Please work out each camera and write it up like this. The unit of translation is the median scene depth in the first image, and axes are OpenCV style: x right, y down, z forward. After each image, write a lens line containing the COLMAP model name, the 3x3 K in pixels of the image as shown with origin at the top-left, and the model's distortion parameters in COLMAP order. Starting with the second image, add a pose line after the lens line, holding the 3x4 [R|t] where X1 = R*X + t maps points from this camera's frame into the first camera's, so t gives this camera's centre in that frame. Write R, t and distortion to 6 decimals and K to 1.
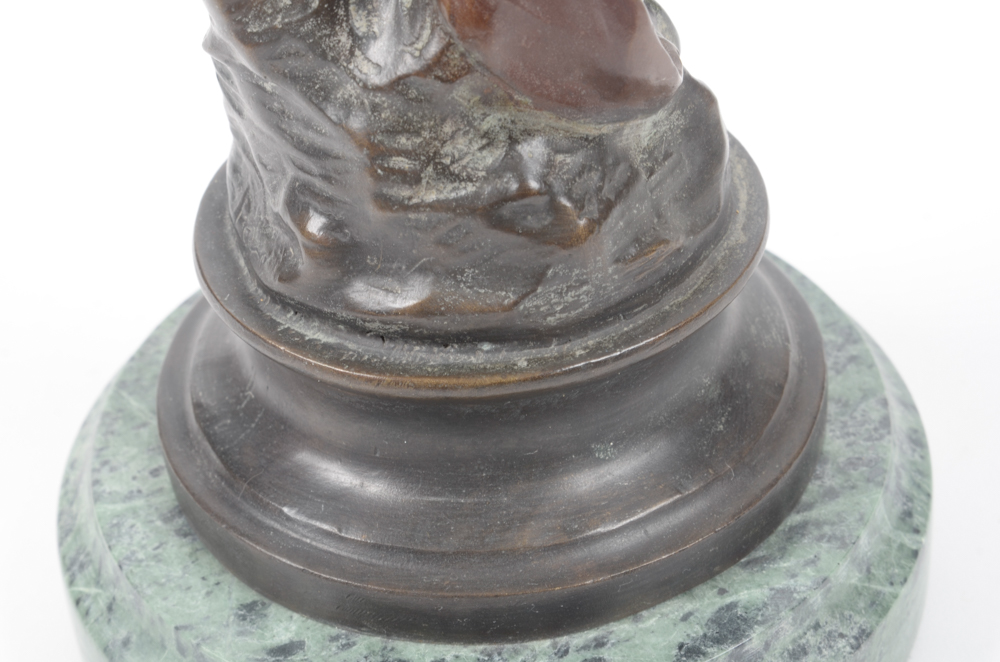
lens RADIAL K [[2493.5, 0, 497.6], [0, 2493.5, 329.7], [0, 0, 1]] dist [-0.006542, 0.000000]
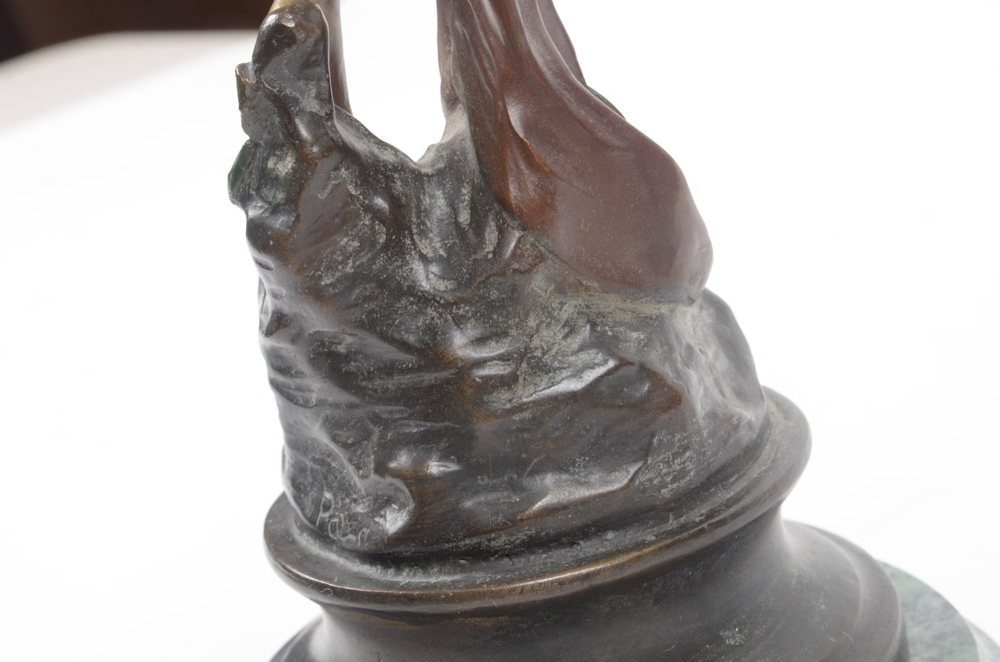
lens RADIAL K [[2493.5, 0, 494.4], [0, 2493.5, 325.5], [0, 0, 1]] dist [-0.006542, 0.000000]
pose [[0.954076, -0.207039, 0.216502, -0.260791], [0.273126, 0.898065, -0.344792, 0.276762], [-0.123047, 0.388090, 0.913370, 0.037706]]
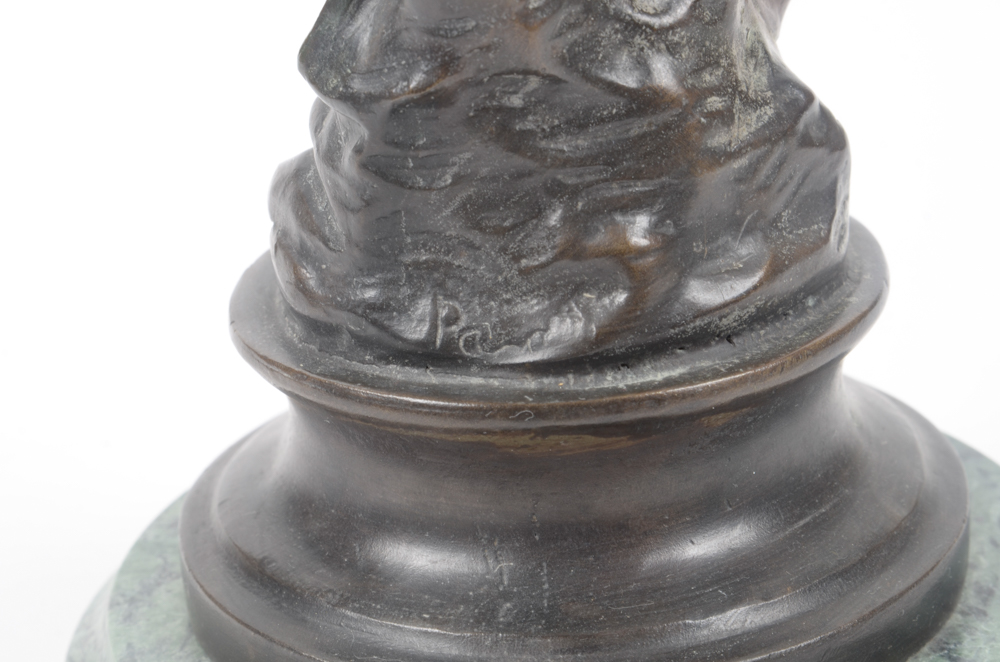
lens RADIAL K [[2493.5, 0, 506.8], [0, 2493.5, 339.8], [0, 0, 1]] dist [-0.006542, 0.000000]
pose [[0.570836, -0.283757, 0.770473, -0.758472], [0.527733, 0.845678, -0.079539, 0.032087], [-0.629002, 0.452008, 0.632491, 0.536831]]
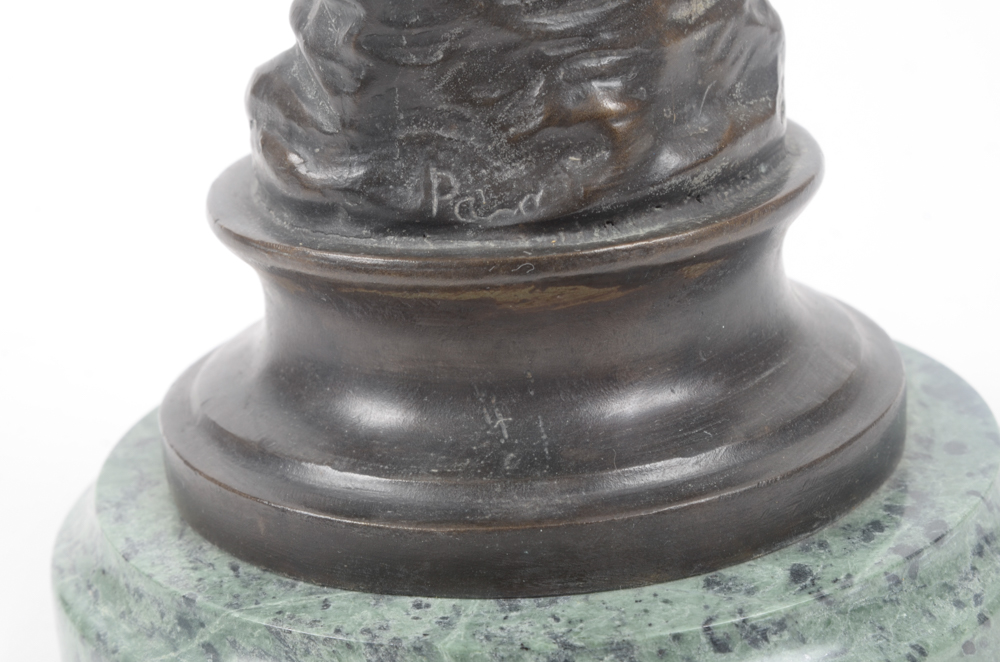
lens RADIAL K [[2493.5, 0, 498.9], [0, 2493.5, 328.3], [0, 0, 1]] dist [-0.006542, 0.000000]
pose [[0.458954, -0.265504, 0.847861, -0.887346], [0.581169, 0.811534, -0.060463, 0.056135], [-0.672015, 0.520500, 0.526759, 0.618790]]
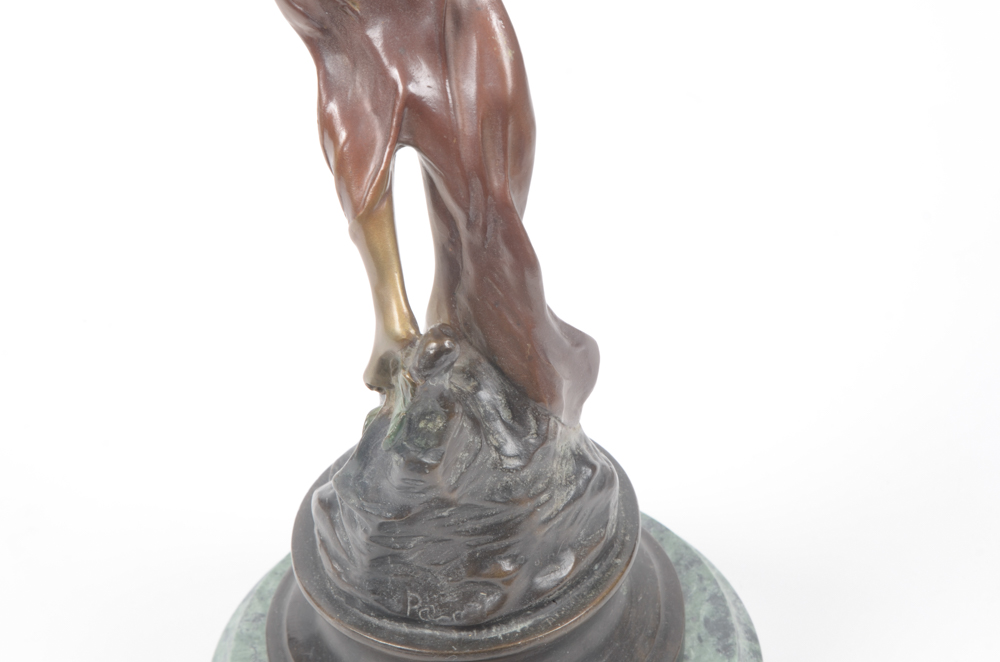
lens RADIAL K [[2727.1, 0, 500.3], [0, 2727.1, 329.5], [0, 0, 1]] dist [0.085130, 0.000000]
pose [[0.531114, -0.507954, 0.678160, -1.250107], [0.545301, 0.817510, 0.185266, -0.518609], [-0.648510, 0.271404, 0.711179, -0.331651]]
